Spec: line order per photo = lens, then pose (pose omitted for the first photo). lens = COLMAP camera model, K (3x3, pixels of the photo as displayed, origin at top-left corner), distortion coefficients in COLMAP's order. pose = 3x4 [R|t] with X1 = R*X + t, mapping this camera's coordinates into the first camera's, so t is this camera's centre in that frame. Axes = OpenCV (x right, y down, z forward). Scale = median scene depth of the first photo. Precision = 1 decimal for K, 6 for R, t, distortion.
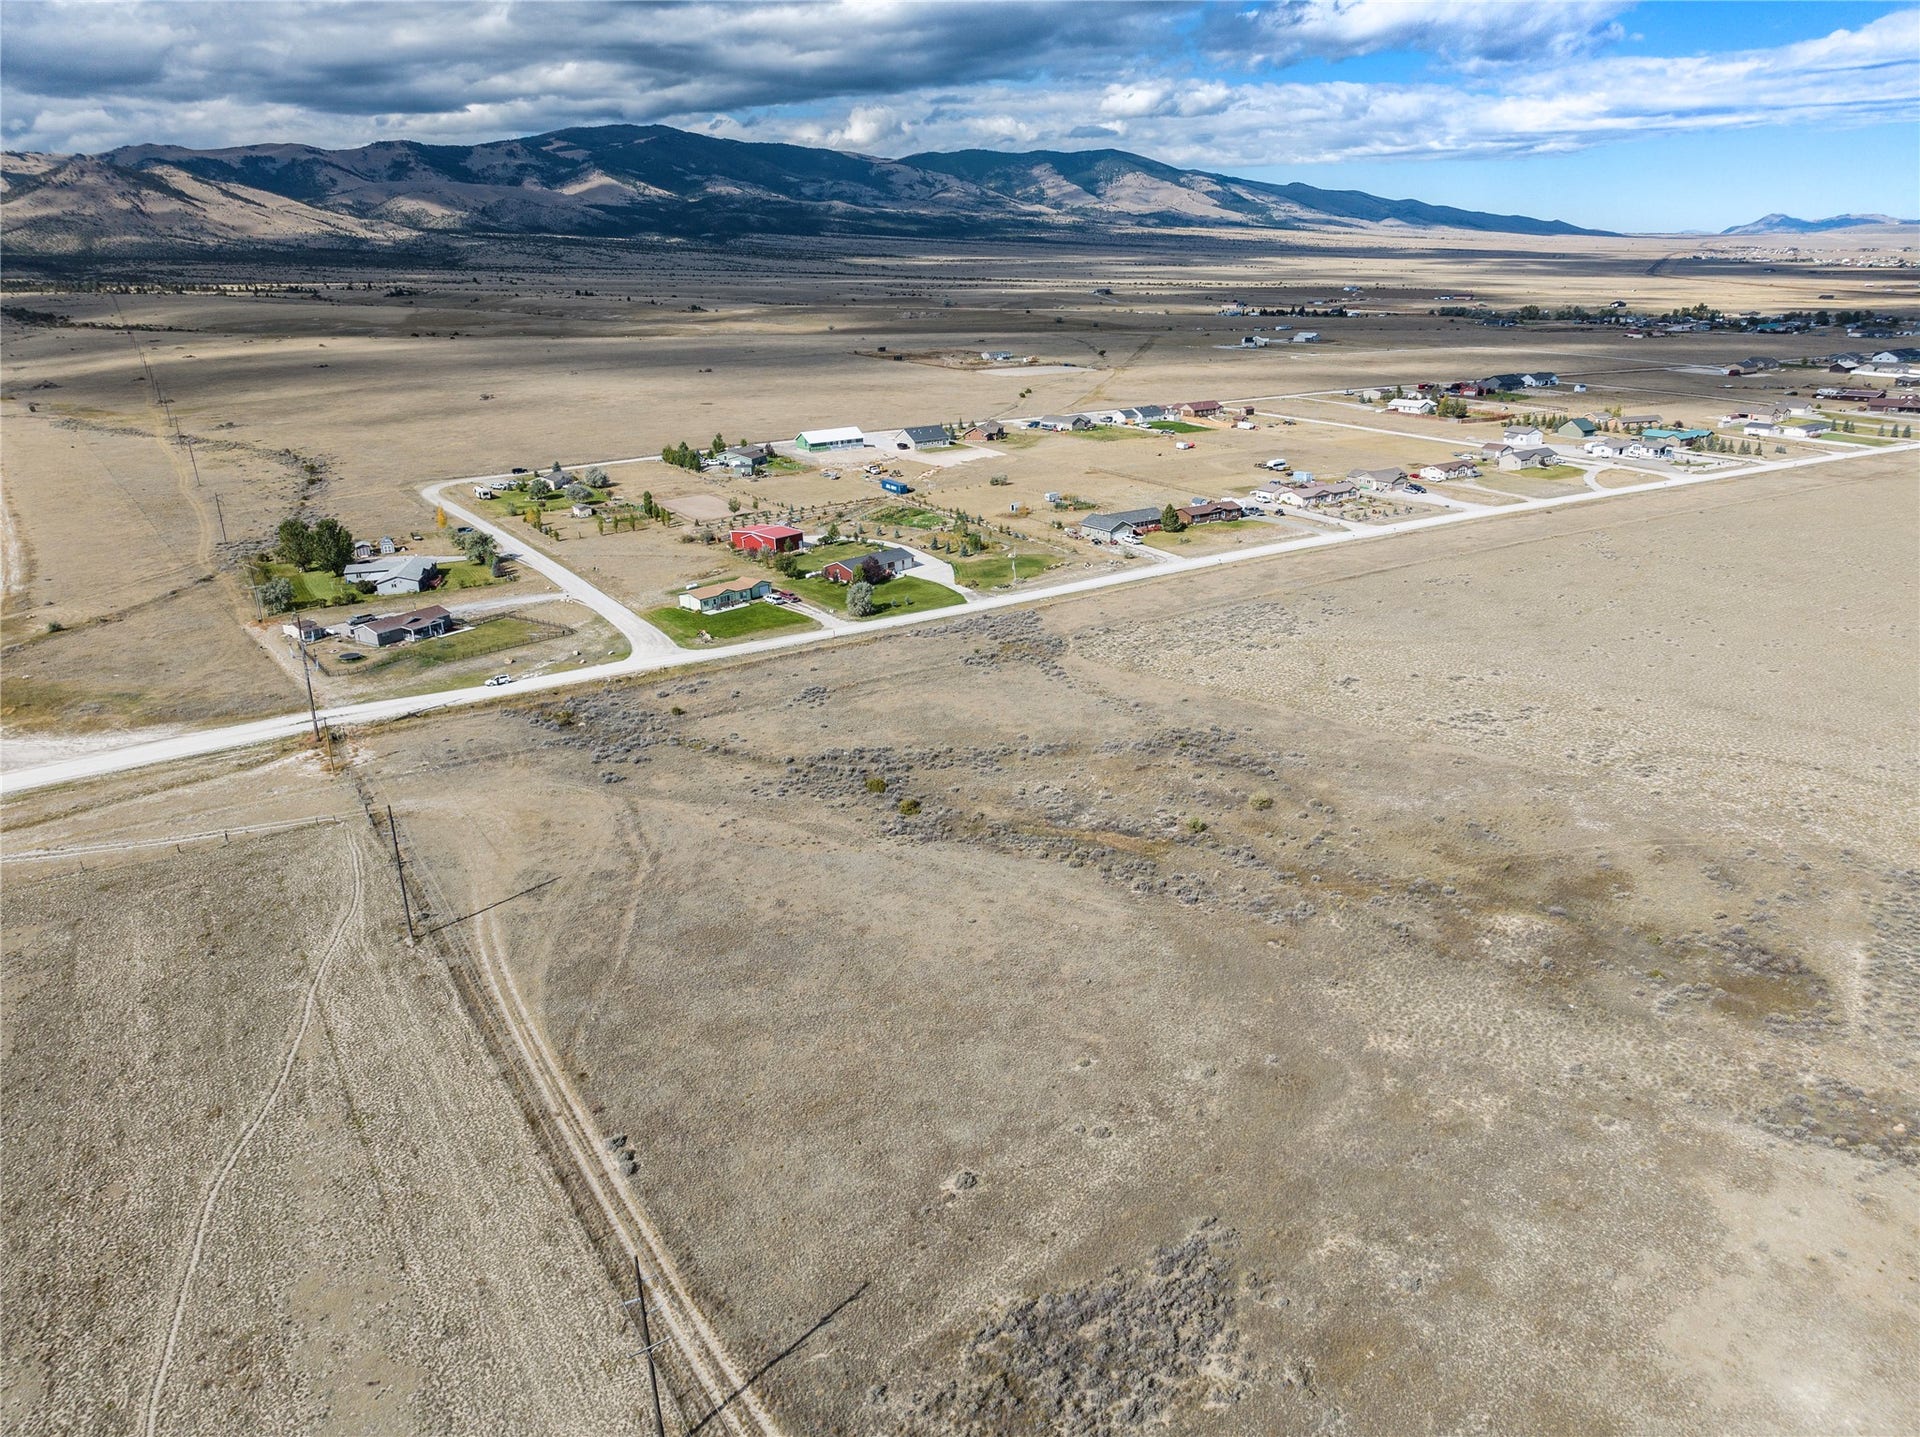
lens RADIAL K [[1336.8, 0, 950.1], [0, 1336.8, 707.4], [0, 0, 1]] dist [-0.054466, 0.024967]
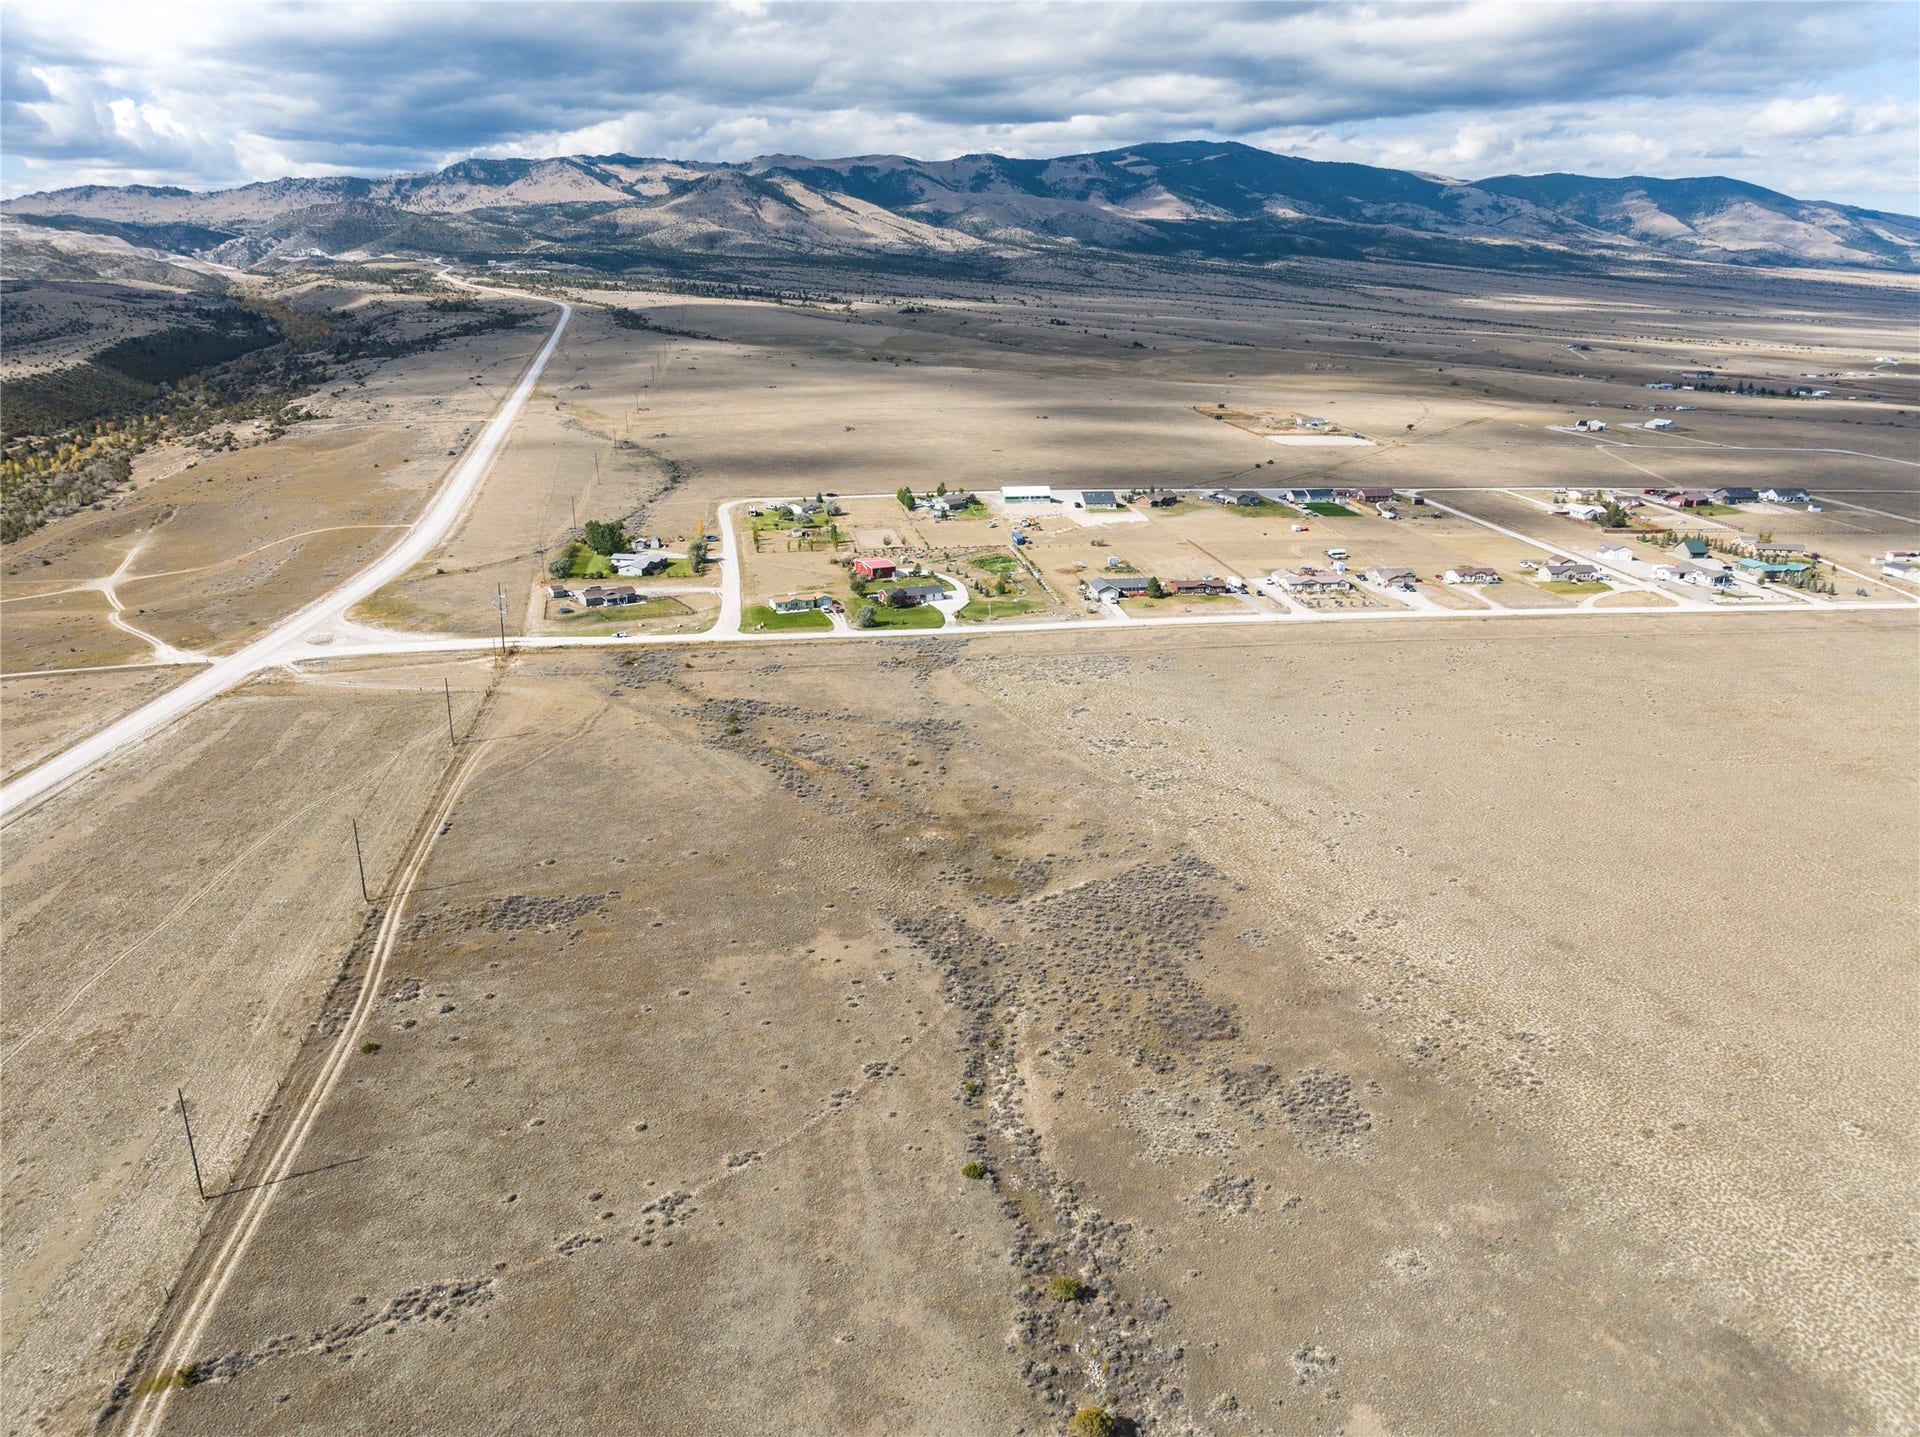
lens RADIAL K [[1321.2, 0, 965.0], [0, 1321.2, 738.4], [0, 0, 1]] dist [-0.043772, 0.005871]
pose [[0.923077, 0.160533, -0.349512, 0.389287], [-0.154471, 0.986956, 0.045351, -0.019518], [0.352233, 0.012126, 0.935834, -0.240271]]
